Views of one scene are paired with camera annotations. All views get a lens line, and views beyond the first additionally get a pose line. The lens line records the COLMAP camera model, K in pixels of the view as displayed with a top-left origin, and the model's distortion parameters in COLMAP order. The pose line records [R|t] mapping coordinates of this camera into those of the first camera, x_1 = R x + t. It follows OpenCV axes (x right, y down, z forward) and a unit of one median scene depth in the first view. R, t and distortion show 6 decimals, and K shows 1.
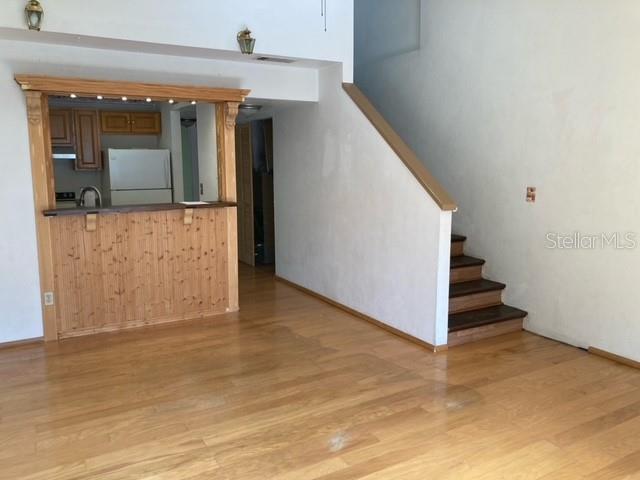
lens RADIAL K [[522.9, 0, 325.6], [0, 522.9, 234.2], [0, 0, 1]] dist [0.006289, -0.001964]
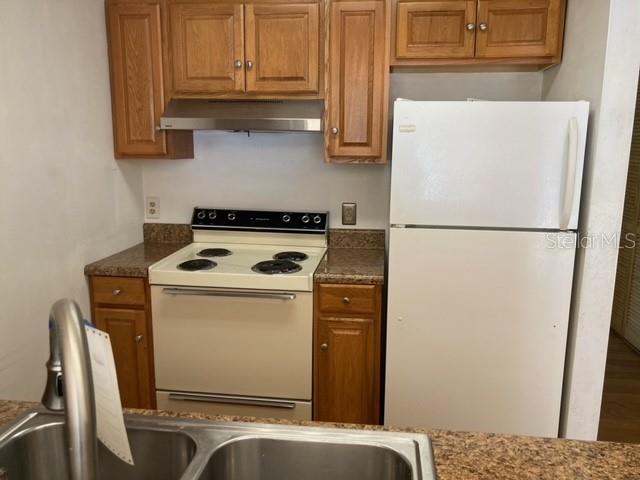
lens RADIAL K [[522.9, 0, 329.1], [0, 522.9, 243.2], [0, 0, 1]] dist [0.006289, -0.001964]
pose [[0.798926, 0.125133, -0.588267, -0.313231], [-0.098868, 0.992135, 0.076769, -0.121419], [0.593247, -0.003172, 0.805014, 0.909282]]
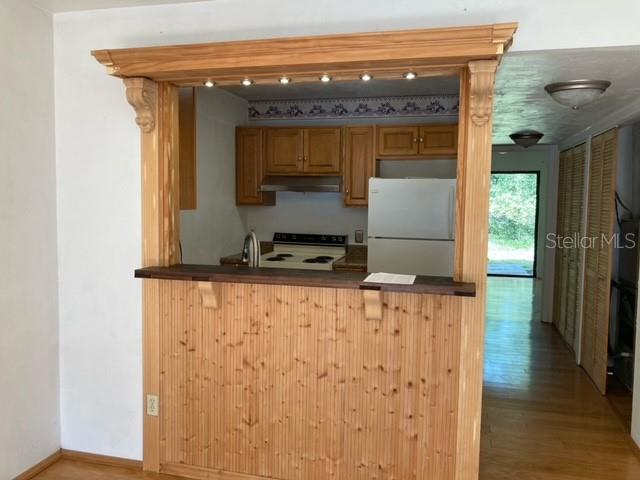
lens RADIAL K [[522.9, 0, 321.7], [0, 522.9, 230.4], [0, 0, 1]] dist [0.006289, -0.001964]
pose [[0.700663, 0.056716, -0.711234, 0.048369], [-0.115182, 0.992752, -0.034305, -0.079402], [0.704133, 0.105957, 0.702118, 0.604568]]
